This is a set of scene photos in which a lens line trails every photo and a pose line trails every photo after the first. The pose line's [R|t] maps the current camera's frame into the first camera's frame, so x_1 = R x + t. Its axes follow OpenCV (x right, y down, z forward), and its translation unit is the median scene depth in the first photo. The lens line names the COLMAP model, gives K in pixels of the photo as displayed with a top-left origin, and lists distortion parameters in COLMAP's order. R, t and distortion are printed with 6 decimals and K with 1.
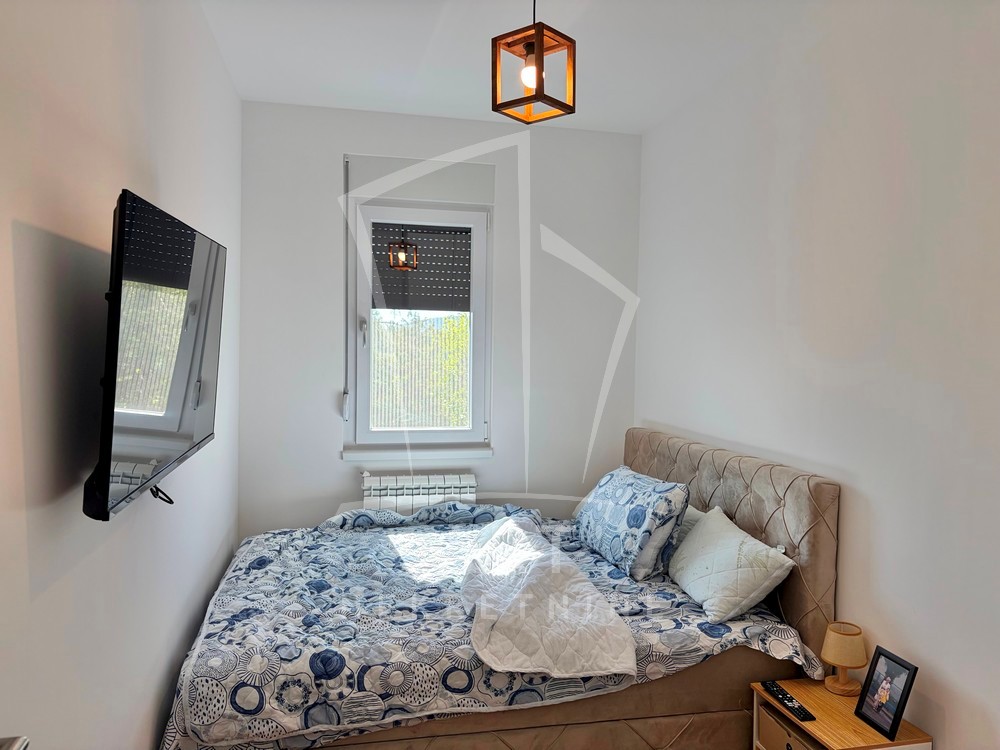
lens RADIAL K [[758.0, 0, 499.4], [0, 758.0, 380.2], [0, 0, 1]] dist [0.021905, -0.010816]
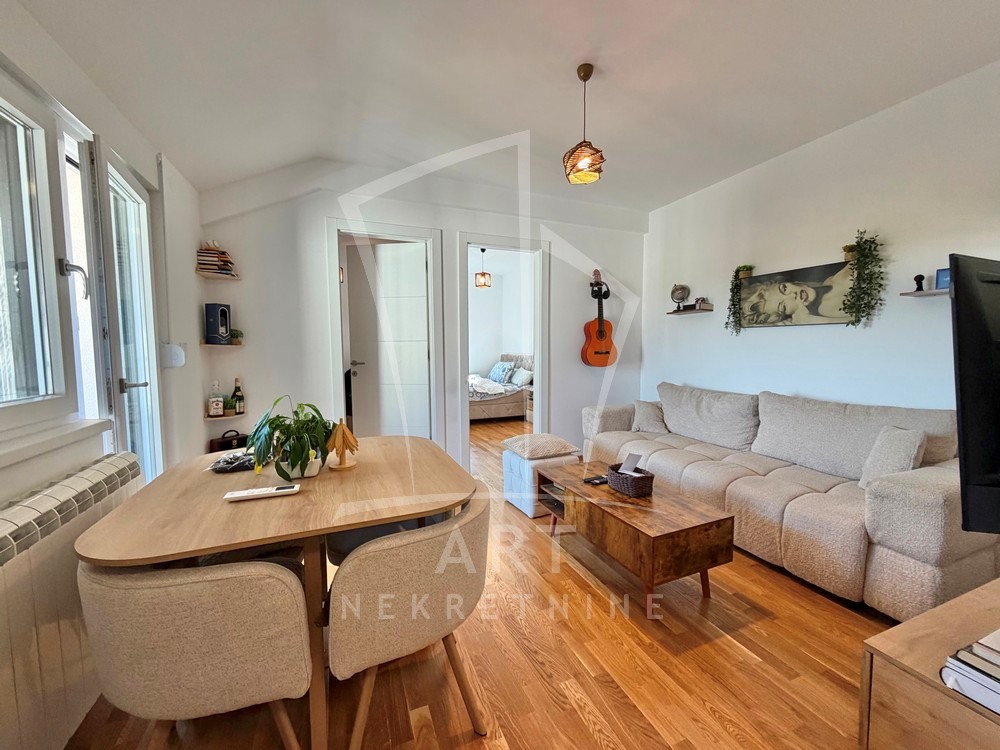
lens RADIAL K [[404.2, 0, 501.4], [0, 404.2, 377.1], [0, 0, 1]] dist [0.001477, 0.000573]
pose [[0.983405, -0.034143, 0.178184, -0.262607], [0.029335, 0.999133, 0.029544, 0.154799], [-0.179039, -0.023827, 0.983553, -1.357379]]
